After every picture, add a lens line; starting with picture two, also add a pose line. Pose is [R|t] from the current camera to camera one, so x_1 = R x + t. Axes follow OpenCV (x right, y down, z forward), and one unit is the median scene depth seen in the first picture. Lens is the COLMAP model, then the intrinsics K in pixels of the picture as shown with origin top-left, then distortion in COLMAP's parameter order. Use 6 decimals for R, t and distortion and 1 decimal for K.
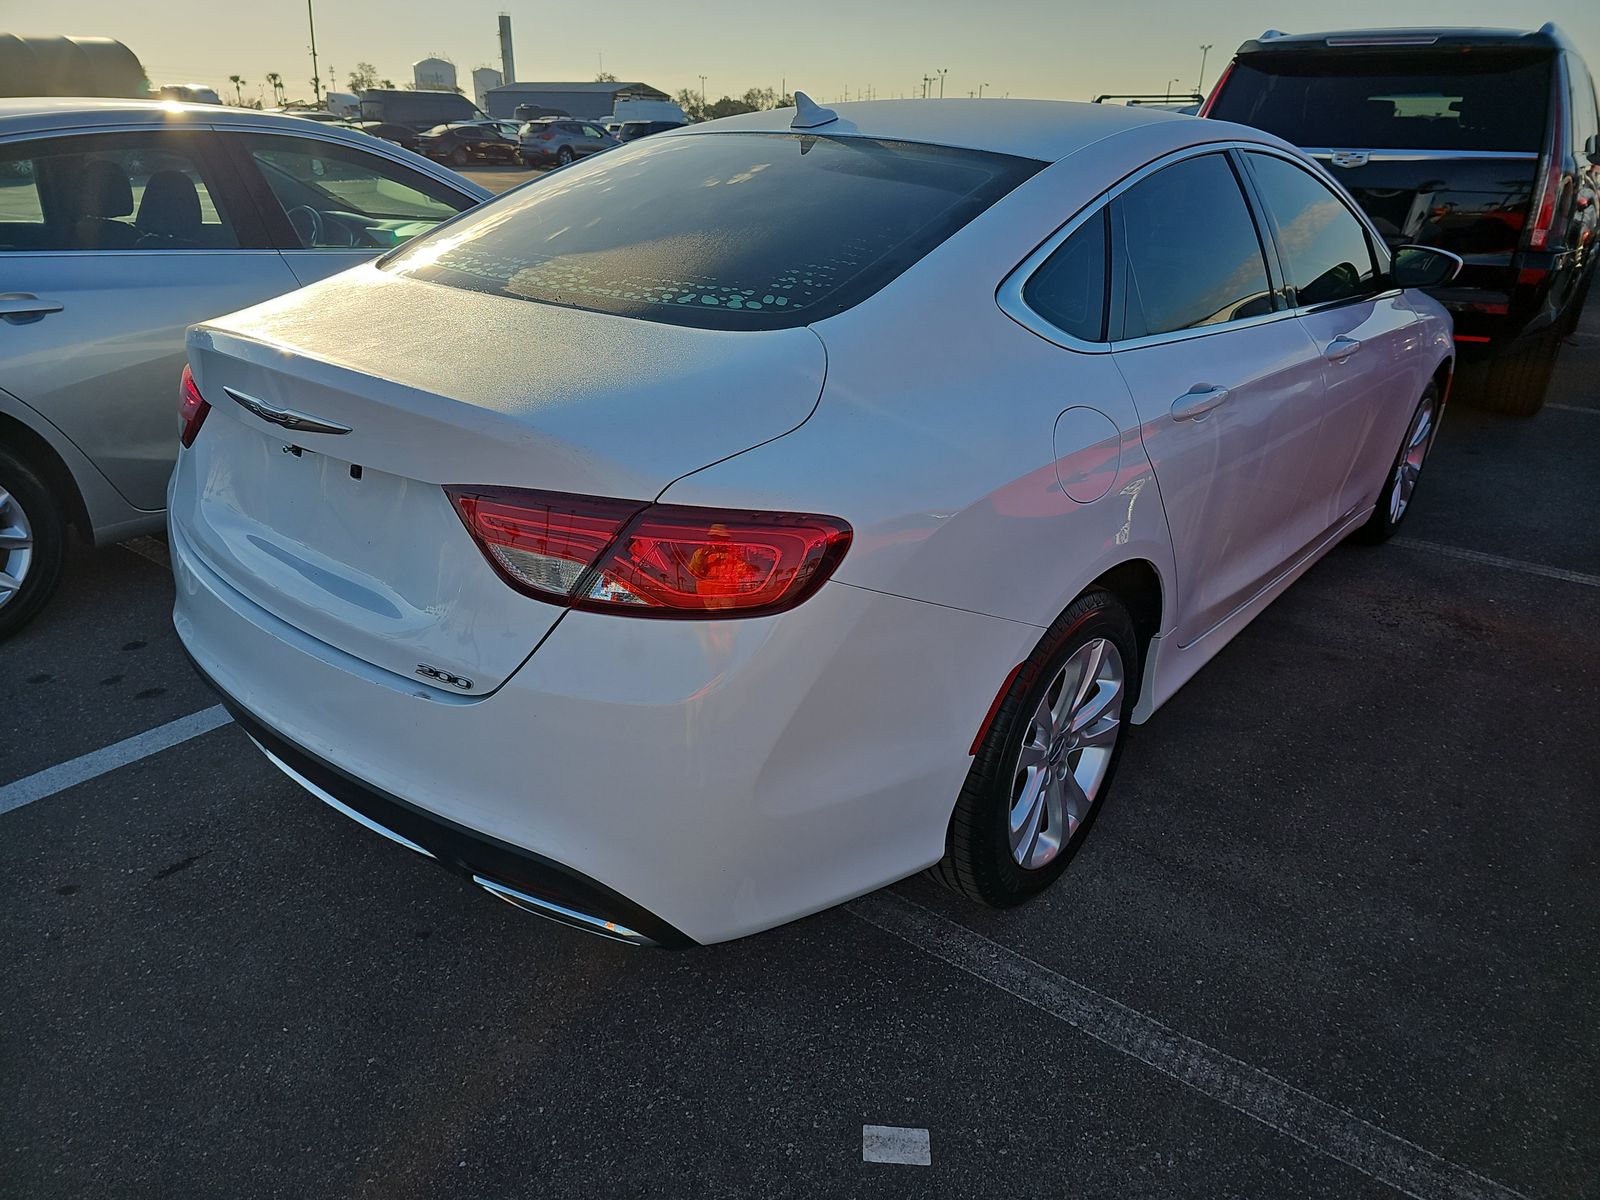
lens RADIAL K [[1068.4, 0, 794.5], [0, 1068.4, 599.5], [0, 0, 1]] dist [0.047454, -0.045348]
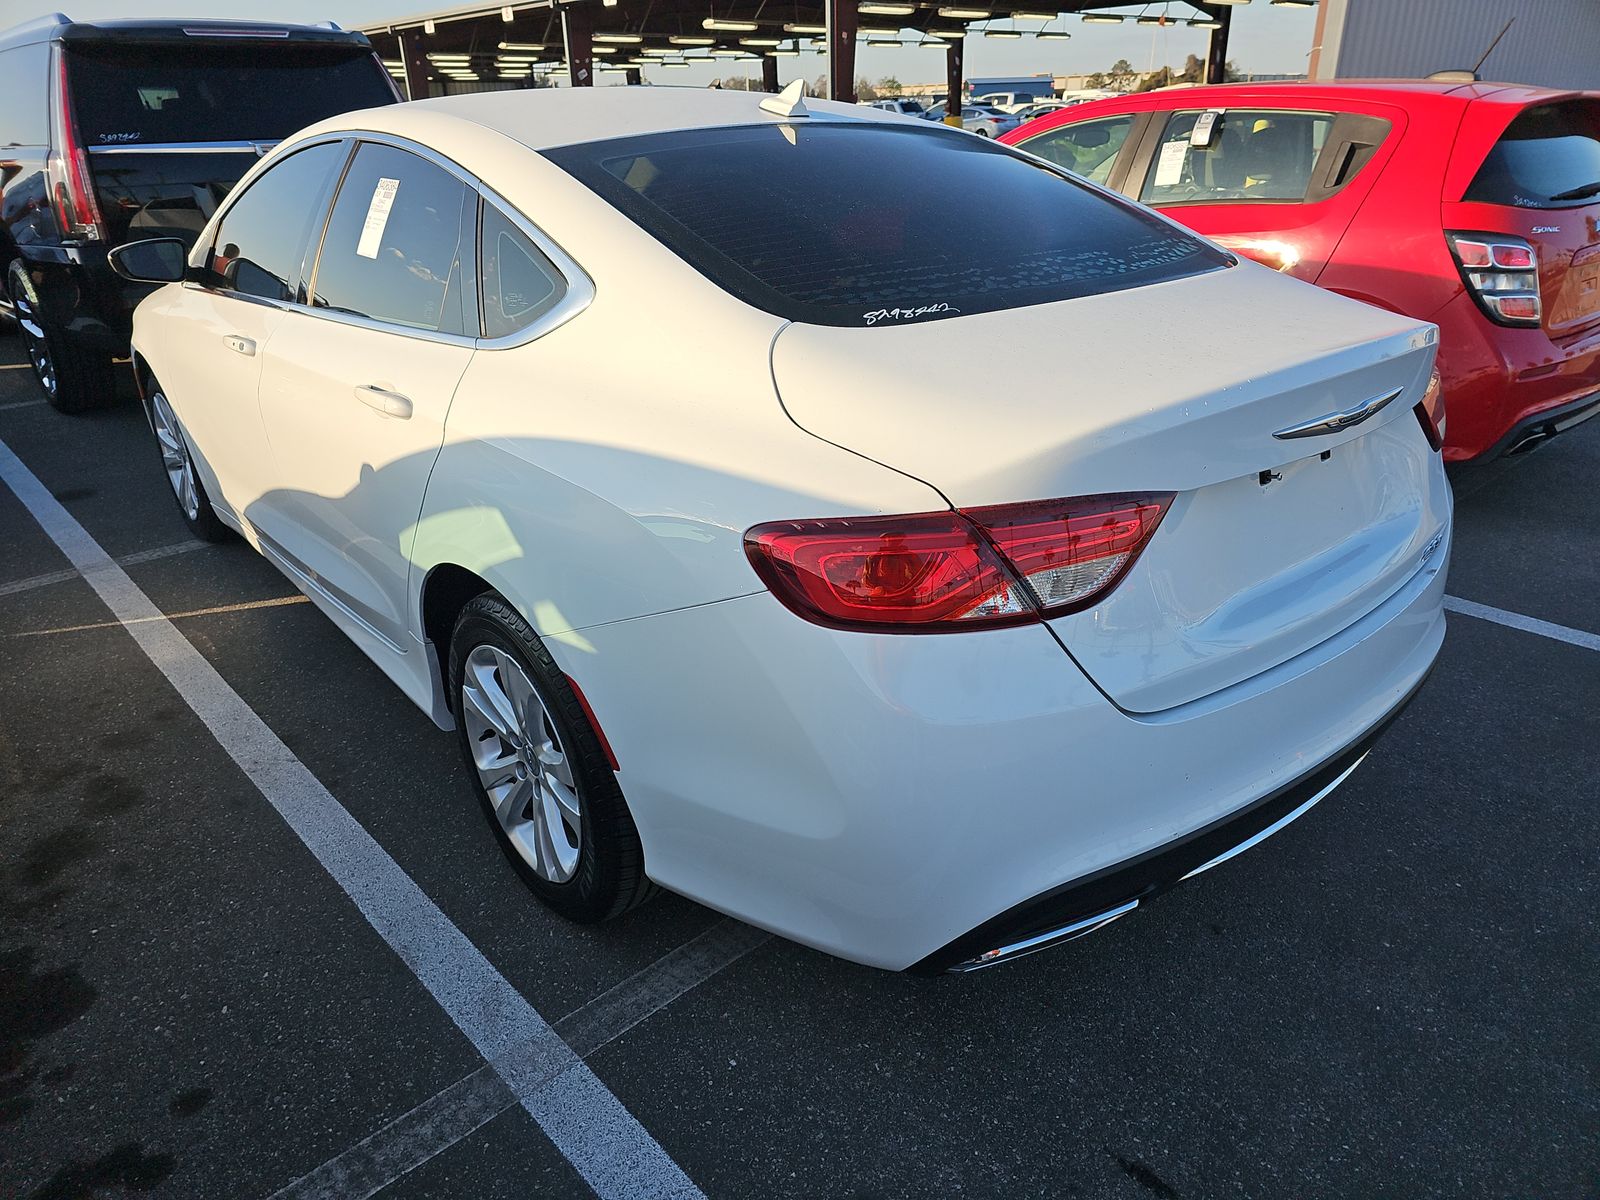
lens RADIAL K [[1068.4, 0, 794.5], [0, 1068.4, 599.5], [0, 0, 1]] dist [0.047454, -0.045348]
pose [[0.181527, -0.424594, 0.886999, -1.385508], [0.419770, 0.849137, 0.320563, -0.510188], [-0.889293, 0.314145, 0.332373, 1.091935]]
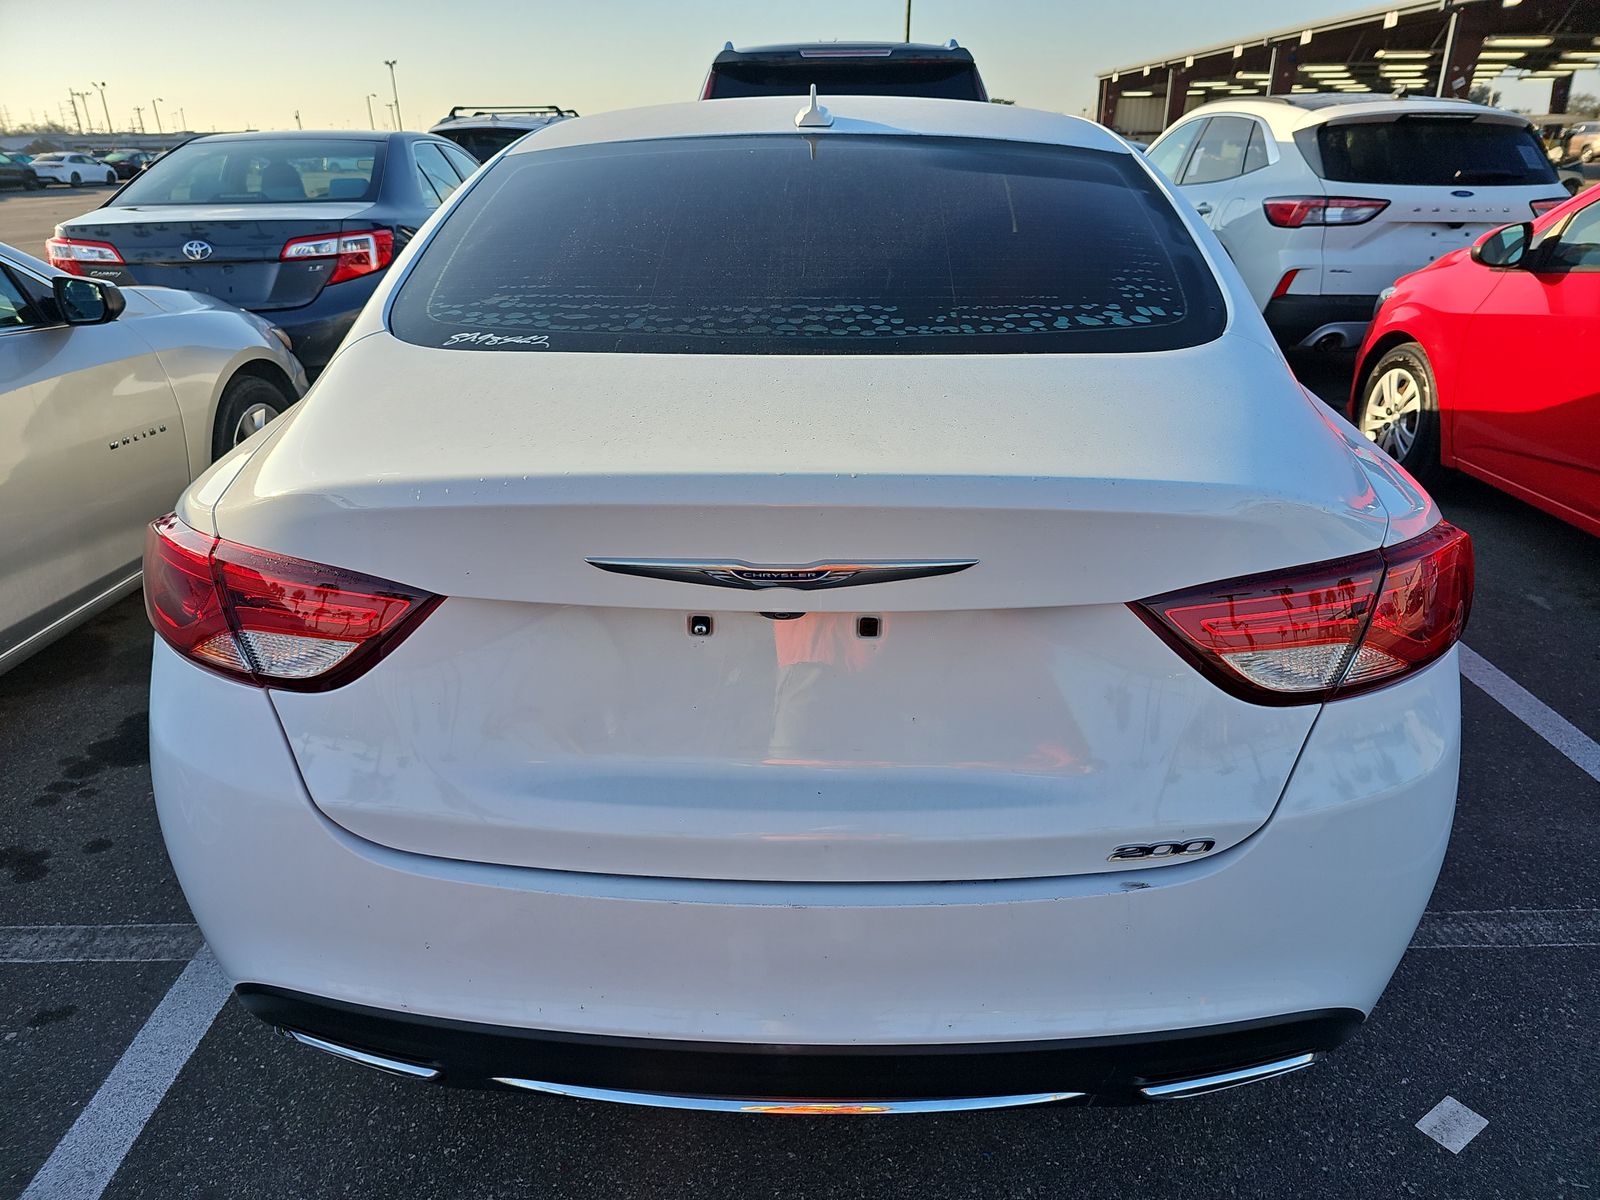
lens RADIAL K [[1068.4, 0, 794.5], [0, 1068.4, 599.5], [0, 0, 1]] dist [0.047454, -0.045348]
pose [[0.791619, -0.262367, 0.551818, -0.774236], [0.268705, 0.960584, 0.071243, -0.187507], [-0.548760, 0.091879, 0.830916, 0.435638]]
